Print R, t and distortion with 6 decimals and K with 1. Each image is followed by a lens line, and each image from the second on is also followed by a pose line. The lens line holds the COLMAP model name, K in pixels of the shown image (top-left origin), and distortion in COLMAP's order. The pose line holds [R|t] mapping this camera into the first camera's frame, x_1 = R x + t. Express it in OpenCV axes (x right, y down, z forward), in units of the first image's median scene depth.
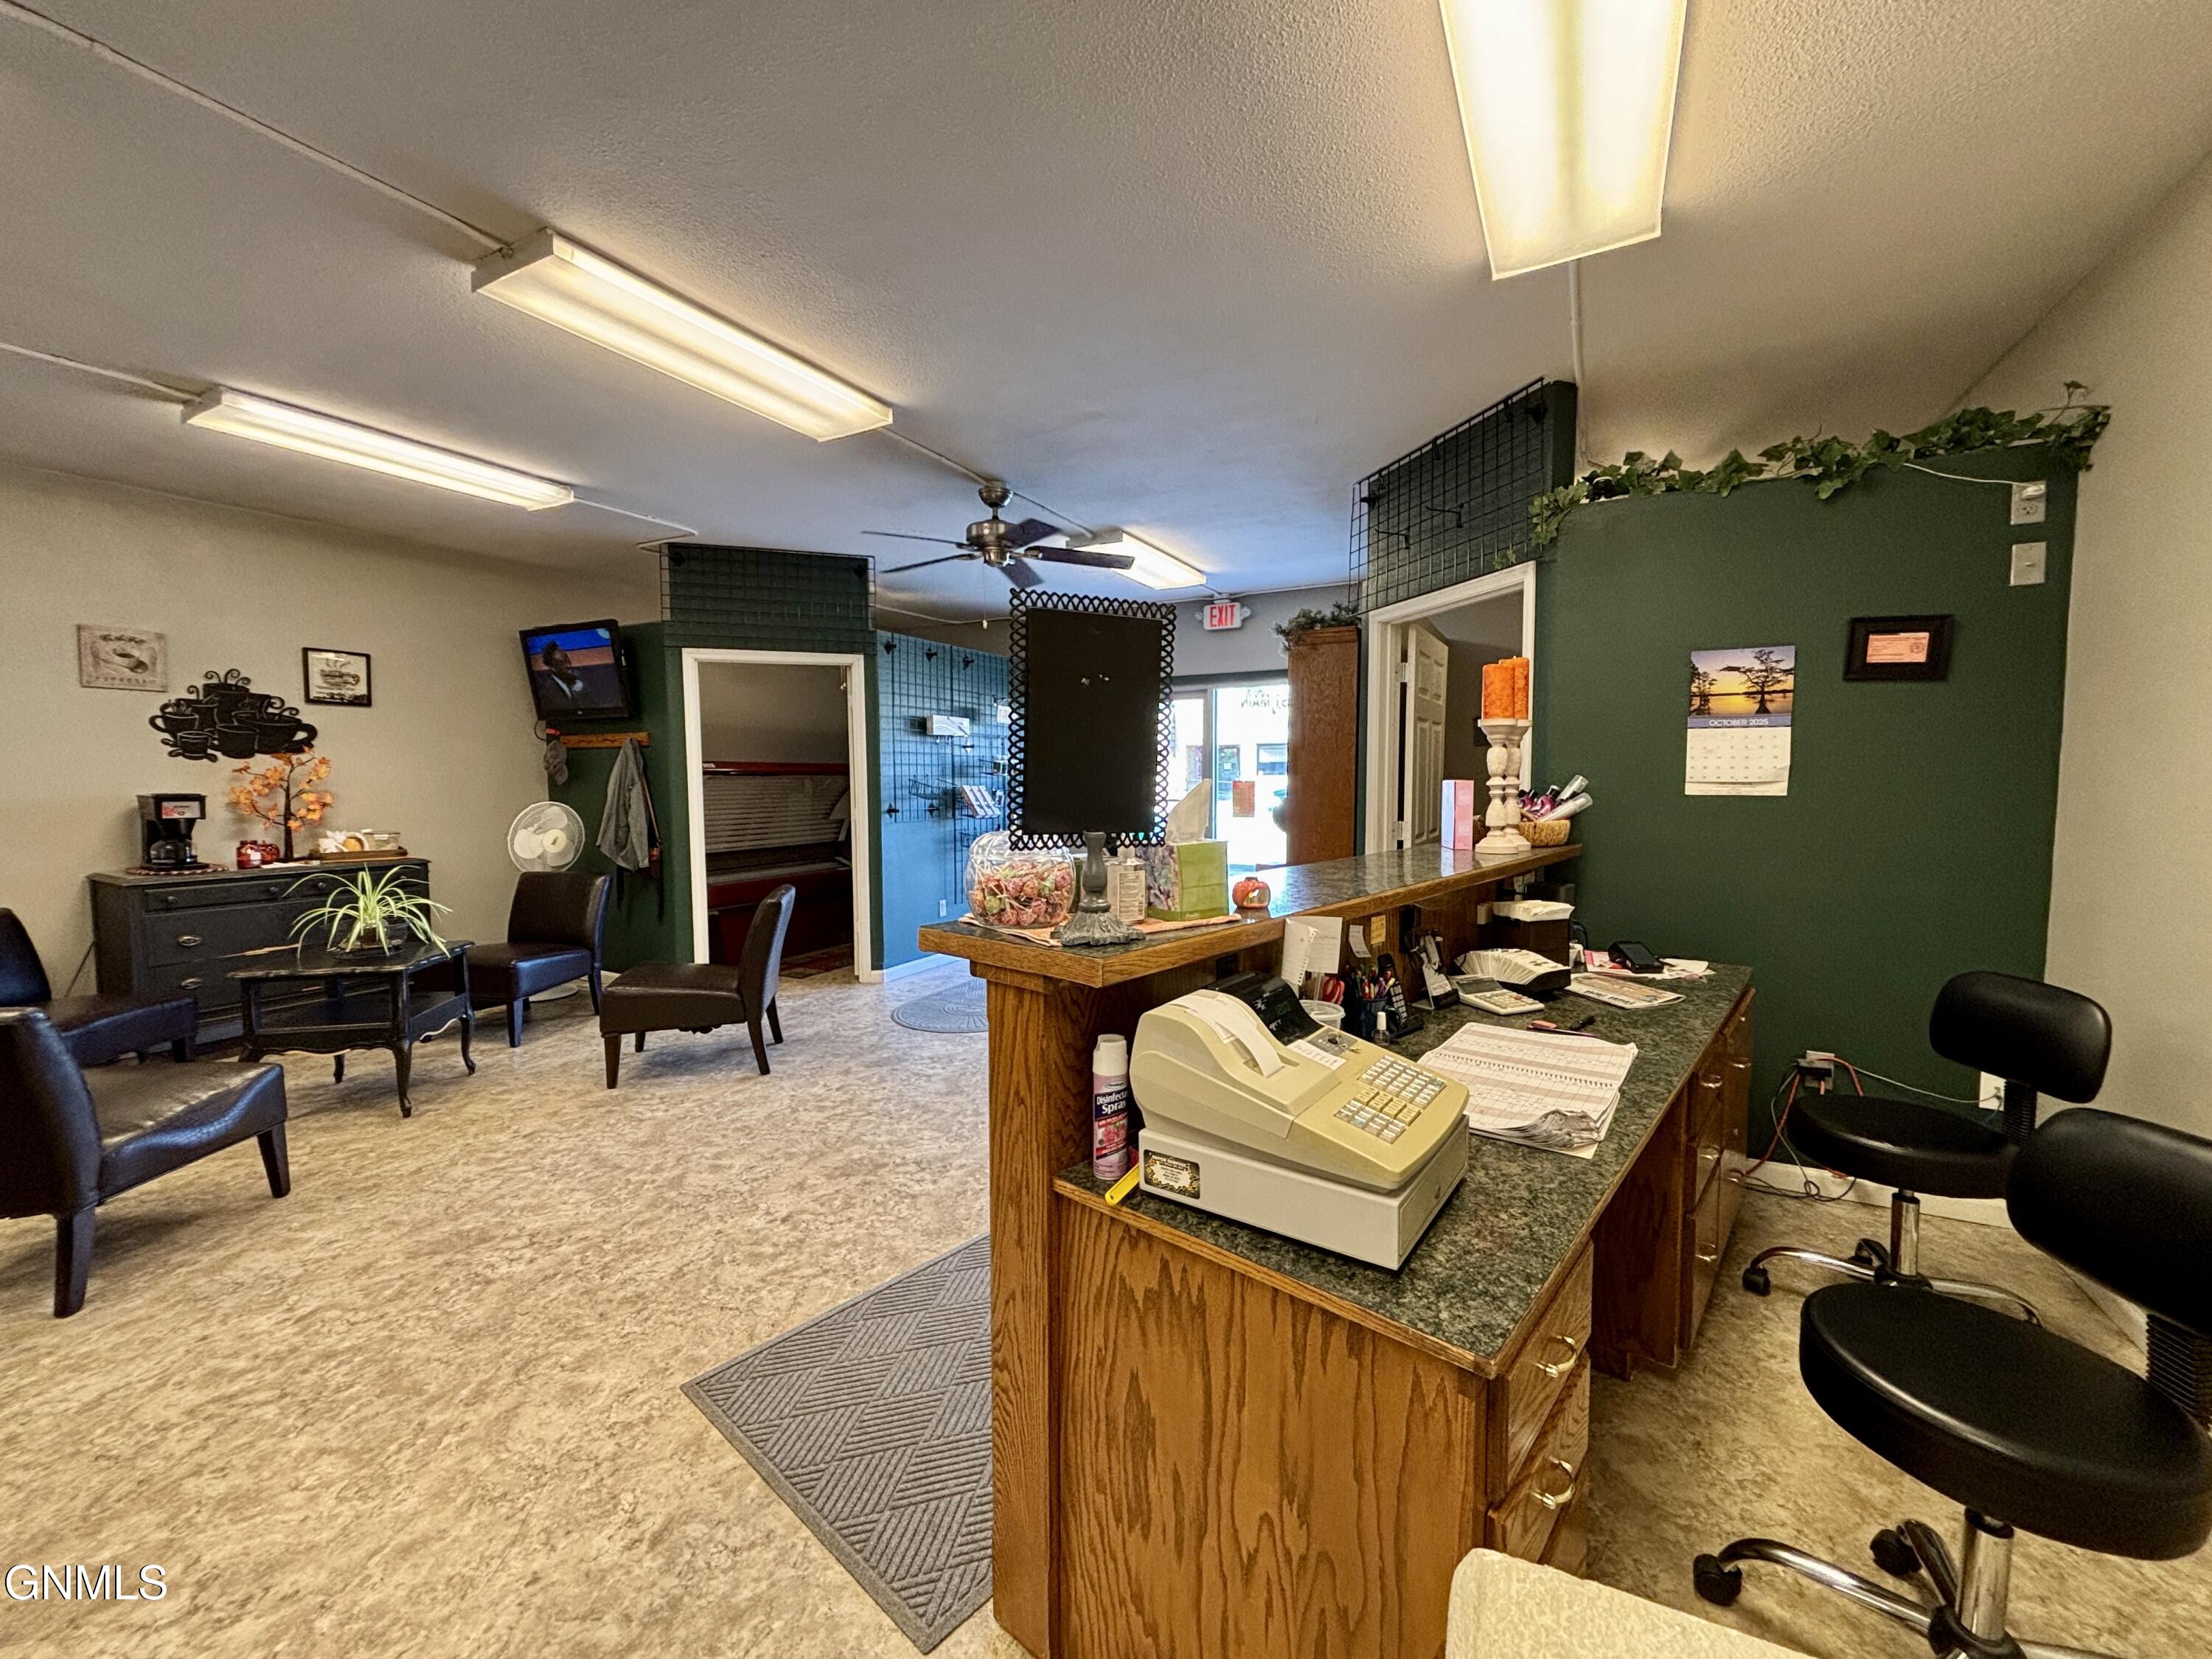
lens RADIAL K [[892.1, 0, 1104.6], [0, 892.1, 837.1], [0, 0, 1]] dist [-0.000847, 0.001053]
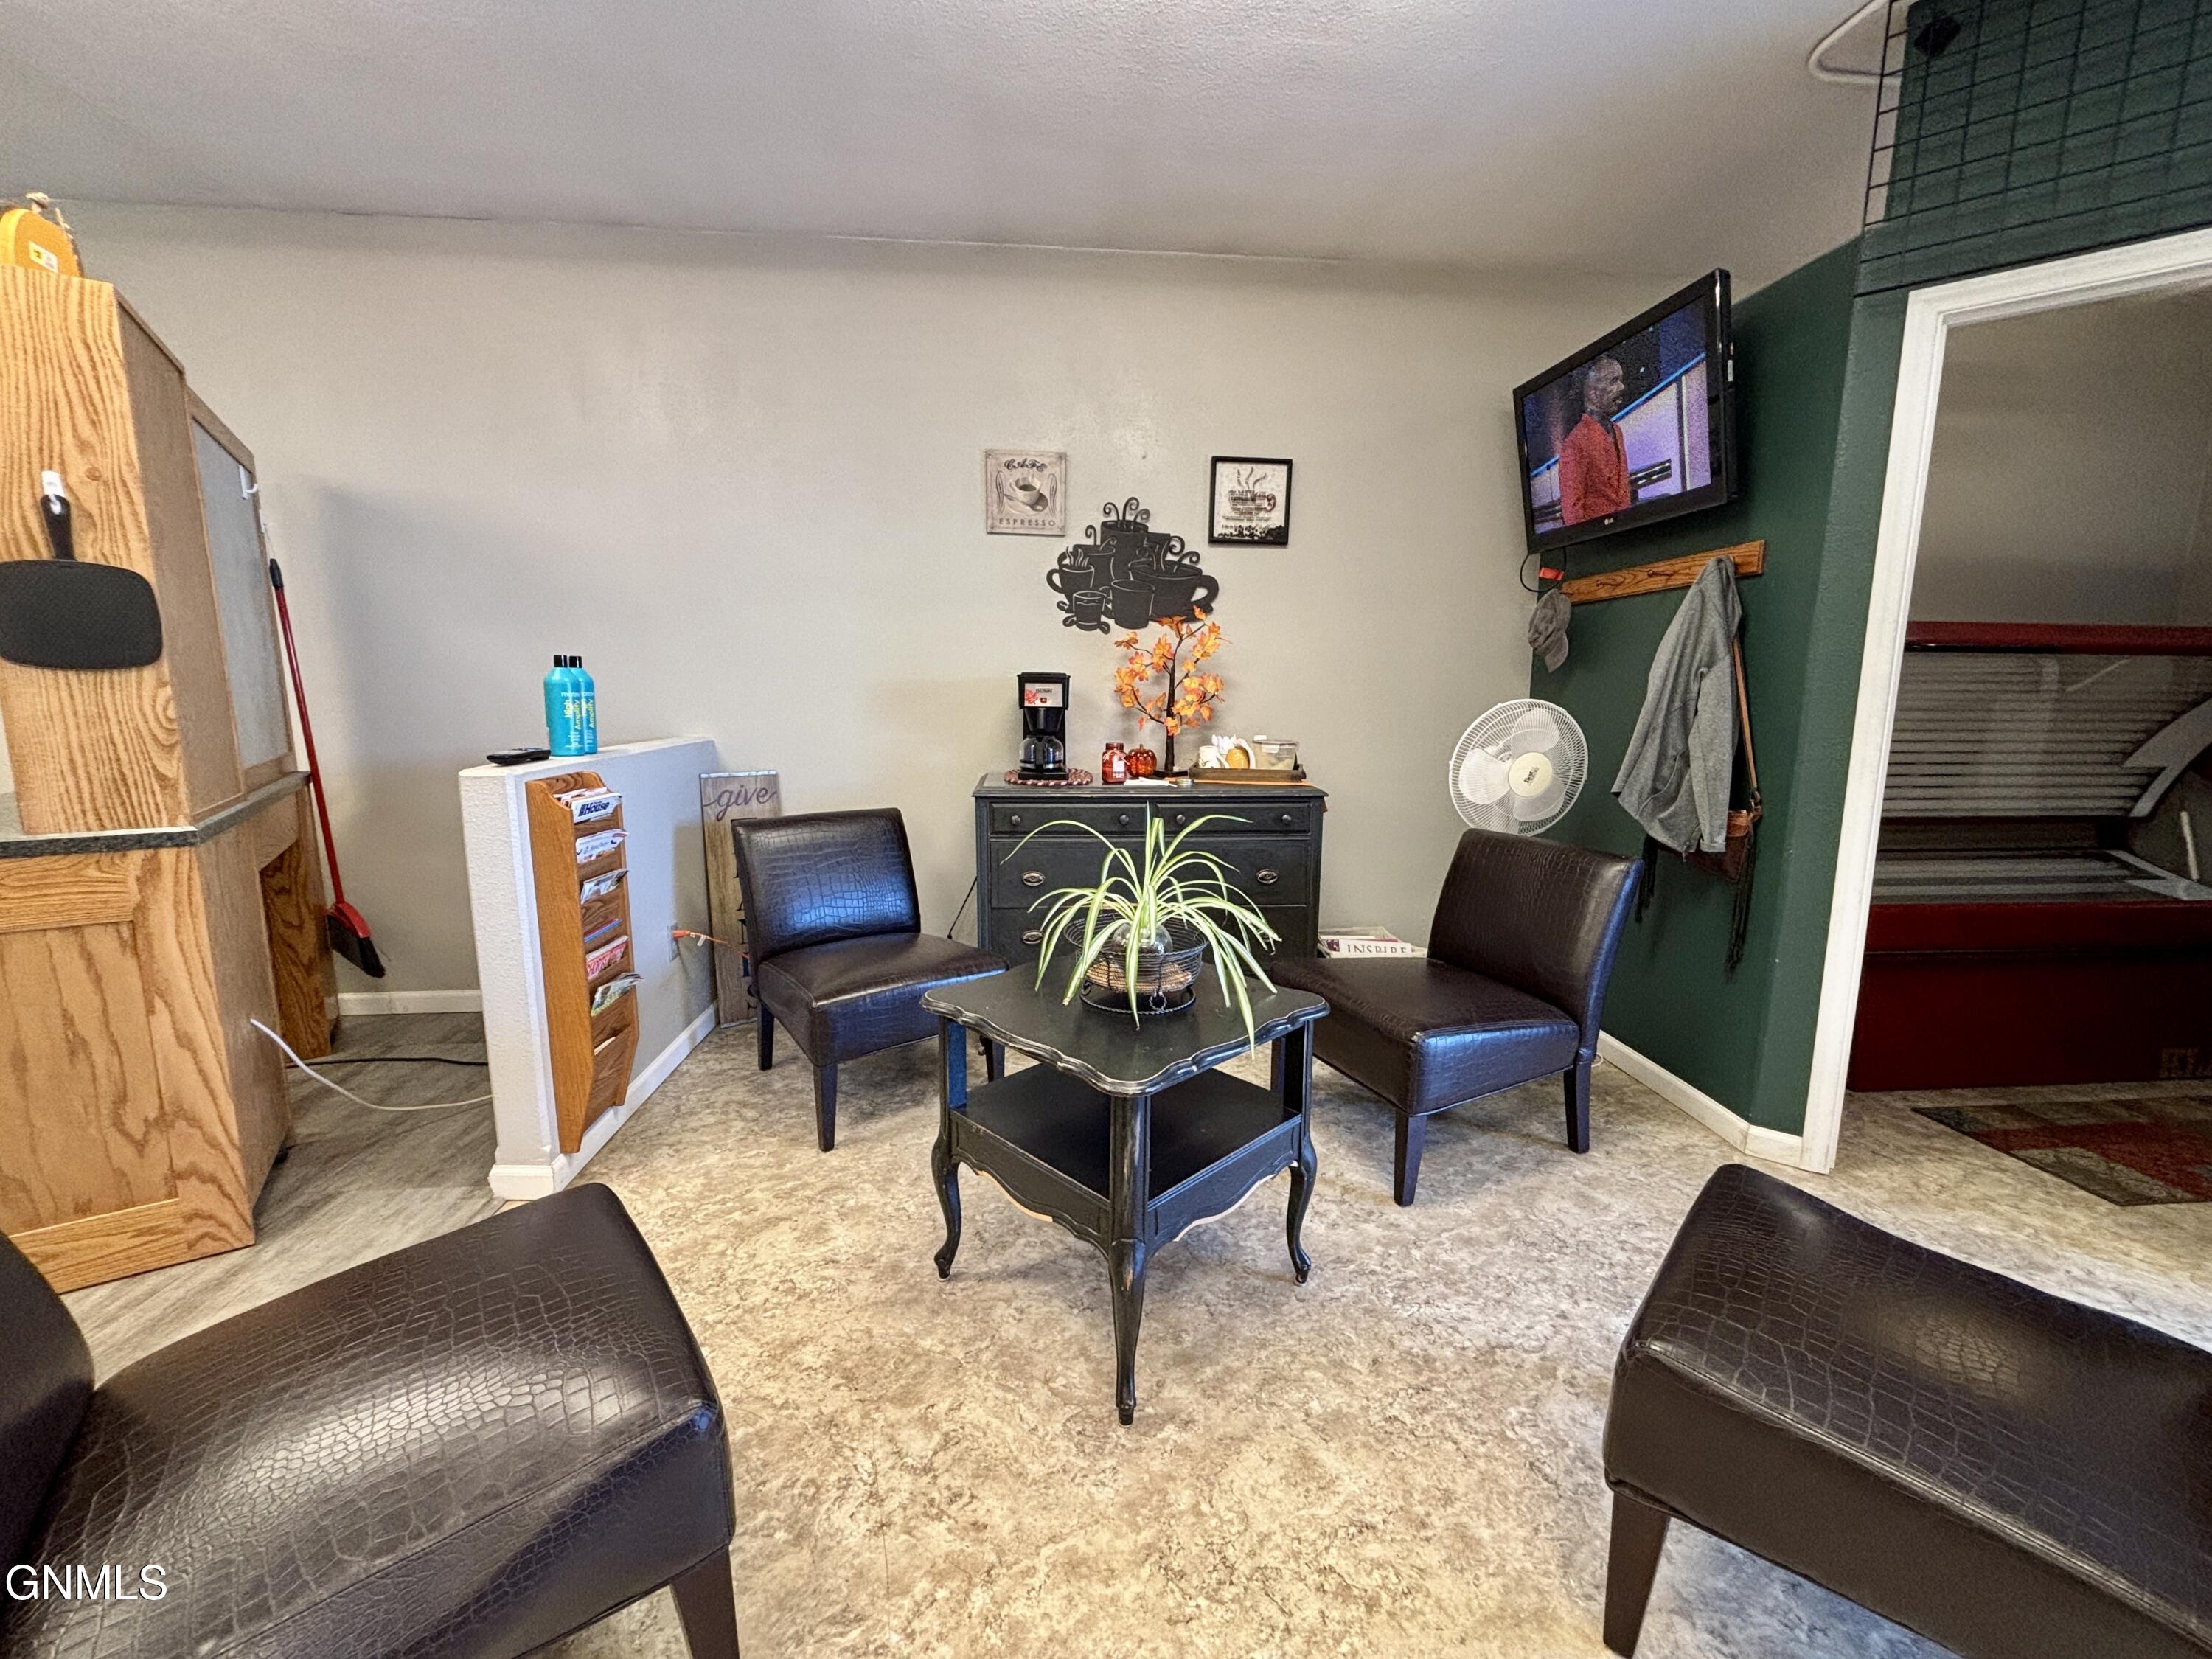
lens RADIAL K [[892.1, 0, 1111.6], [0, 892.1, 824.9], [0, 0, 1]] dist [-0.000847, 0.001053]
pose [[0.550779, 0.124188, -0.825360, -0.353871], [-0.072109, 0.992251, 0.101180, -0.002763], [0.831530, 0.003788, 0.555467, 0.565162]]
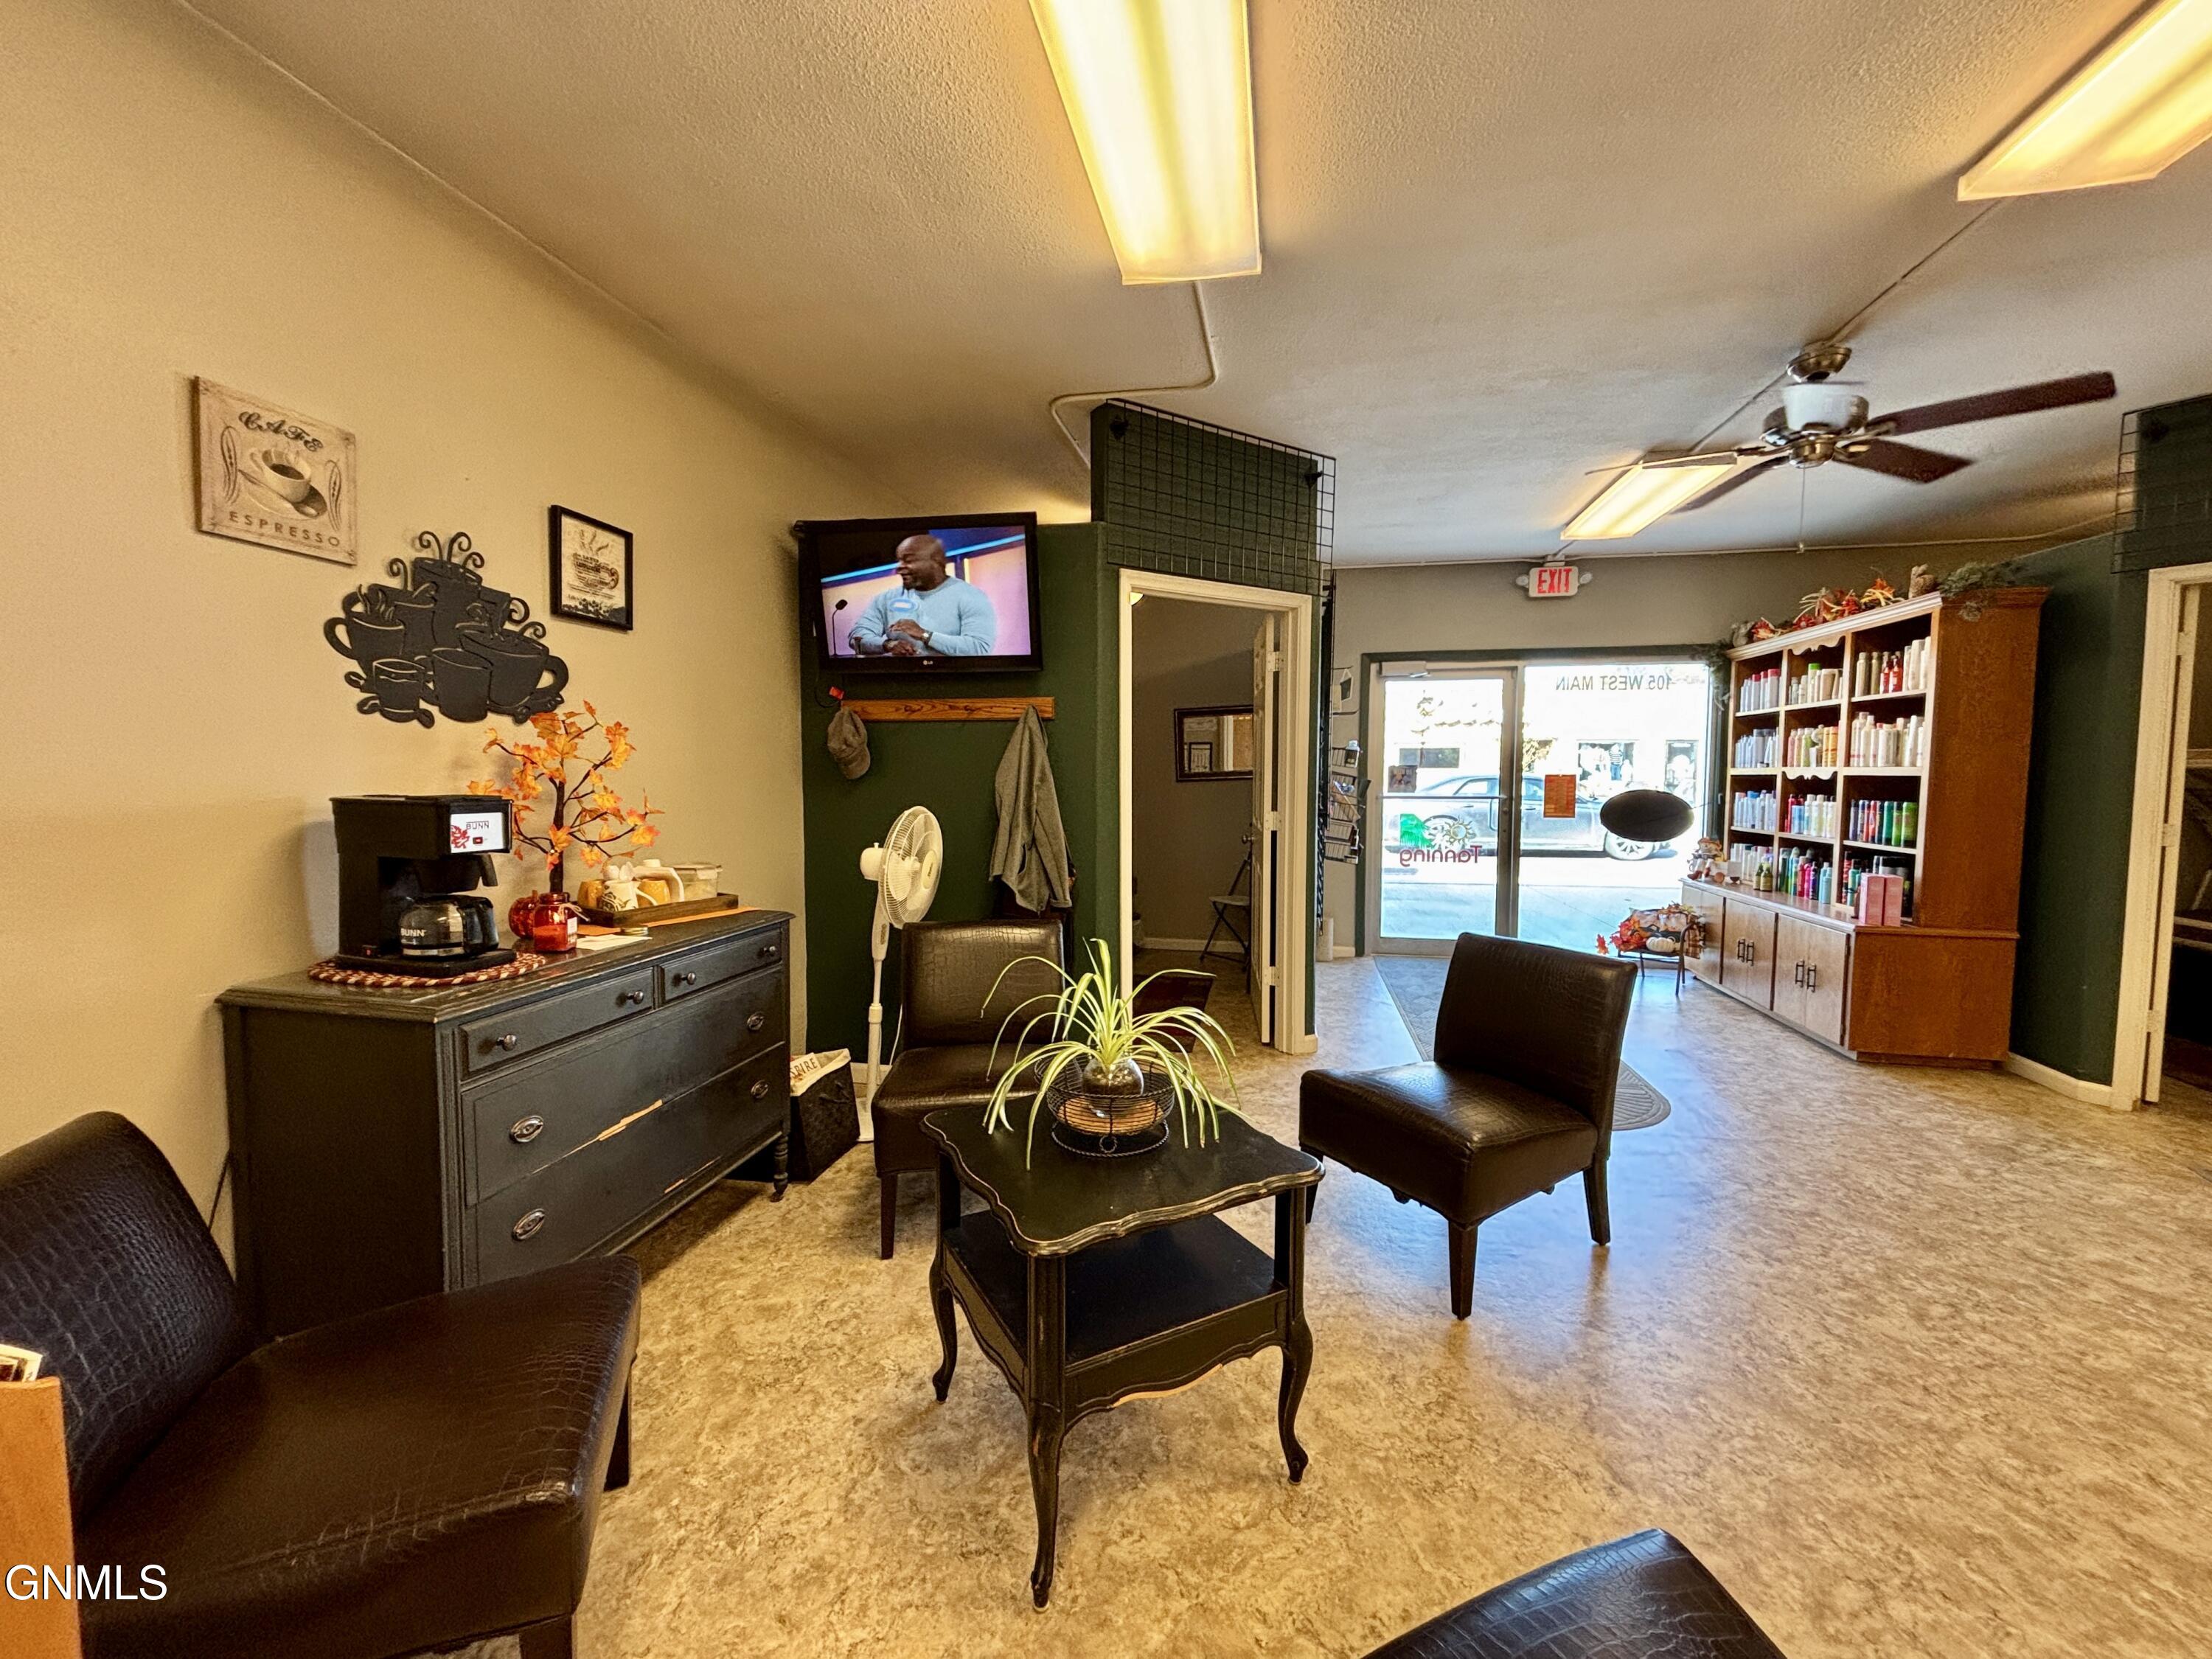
lens RADIAL K [[892.1, 0, 1088.1], [0, 892.1, 825.6], [0, 0, 1]] dist [-0.000847, 0.001053]
pose [[0.960737, -0.017394, 0.276913, -0.746005], [0.022075, 0.999661, -0.013795, -0.017084], [-0.276580, 0.019366, 0.960796, 0.428057]]
